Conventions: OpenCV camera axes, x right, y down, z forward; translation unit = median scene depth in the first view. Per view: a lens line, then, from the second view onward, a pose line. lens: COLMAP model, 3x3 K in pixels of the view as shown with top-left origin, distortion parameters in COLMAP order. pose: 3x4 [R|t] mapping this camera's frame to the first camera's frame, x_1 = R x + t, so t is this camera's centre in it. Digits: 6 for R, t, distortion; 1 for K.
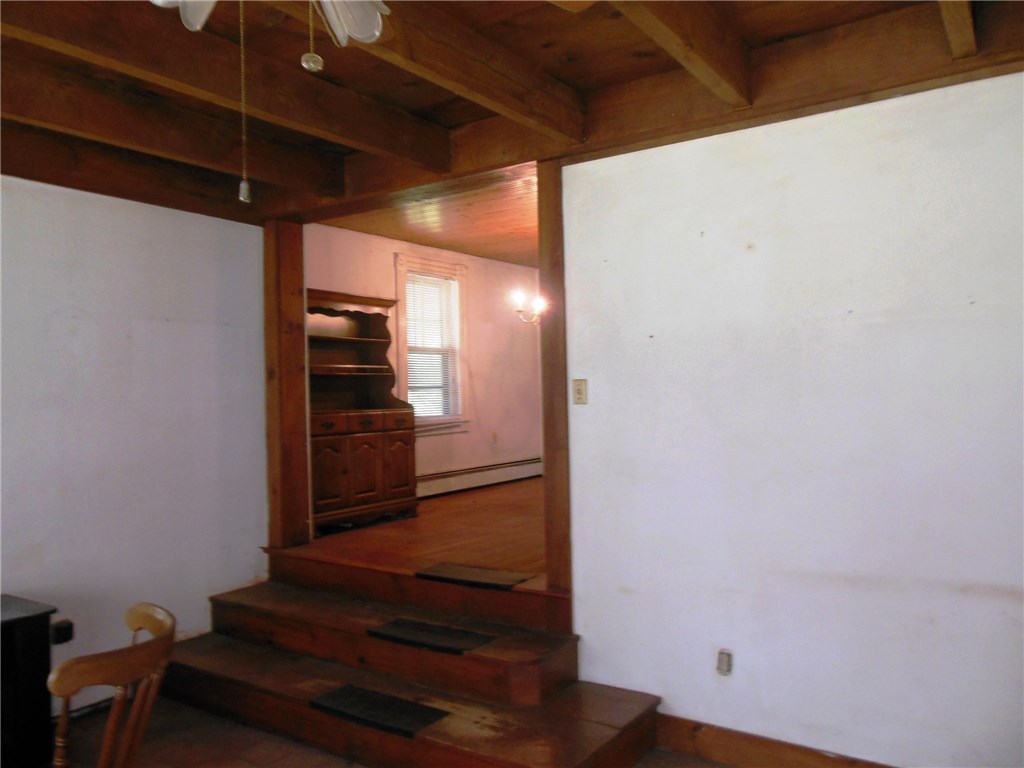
lens RADIAL K [[783.1, 0, 511.1], [0, 783.1, 387.2], [0, 0, 1]] dist [-0.029923, 0.055572]
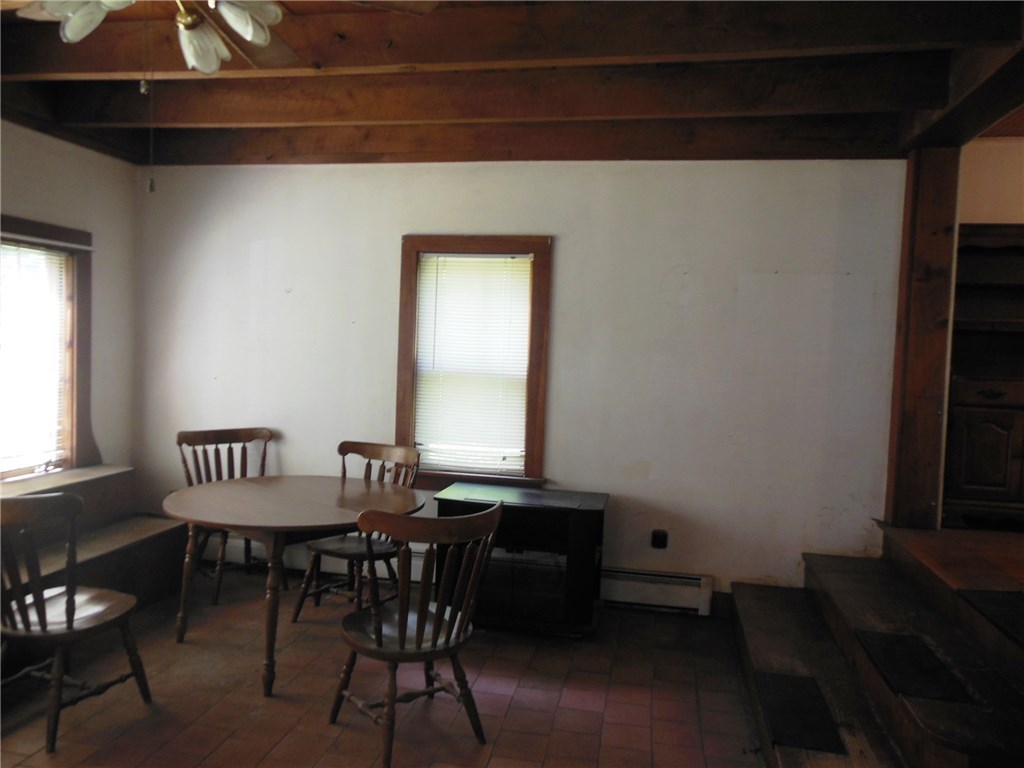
lens RADIAL K [[783.1, 0, 511.1], [0, 783.1, 380.8], [0, 0, 1]] dist [-0.029923, 0.055572]
pose [[0.391113, 0.078061, -0.917026, 0.330787], [-0.040028, 0.996896, 0.067788, 0.000475], [0.919472, 0.010194, 0.393024, 0.253866]]
